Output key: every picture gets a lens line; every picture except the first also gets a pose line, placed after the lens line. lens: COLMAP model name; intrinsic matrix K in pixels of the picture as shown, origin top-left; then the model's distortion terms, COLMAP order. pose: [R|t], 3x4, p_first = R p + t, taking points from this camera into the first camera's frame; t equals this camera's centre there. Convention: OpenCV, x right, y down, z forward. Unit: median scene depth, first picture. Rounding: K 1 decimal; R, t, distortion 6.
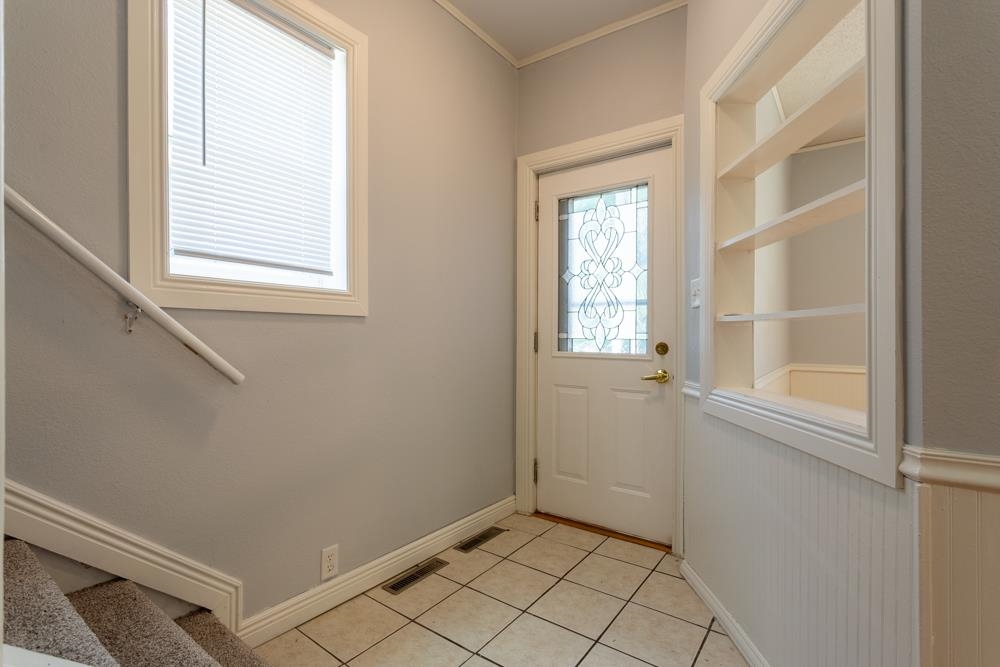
lens RADIAL K [[480.1, 0, 500.4], [0, 480.1, 332.4], [0, 0, 1]] dist [-0.004796, -0.000265]
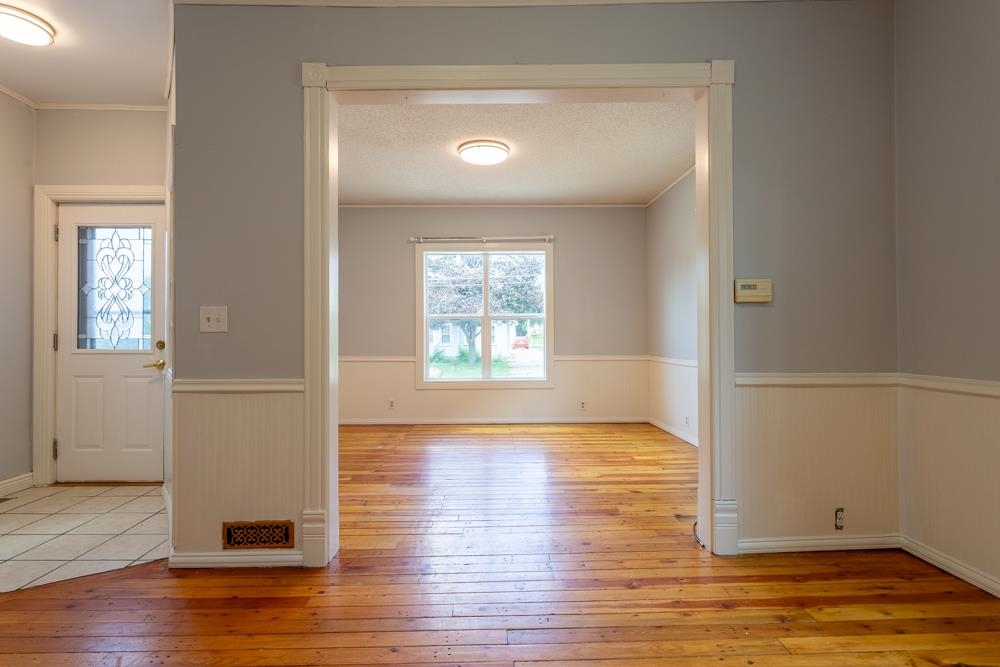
lens RADIAL K [[480.1, 0, 493.2], [0, 480.1, 337.5], [0, 0, 1]] dist [-0.004796, -0.000265]
pose [[0.790379, -0.001236, 0.612617, 0.219423], [0.000925, 0.999999, 0.000825, 0.009689], [-0.612617, -0.000085, 0.790380, -0.654417]]
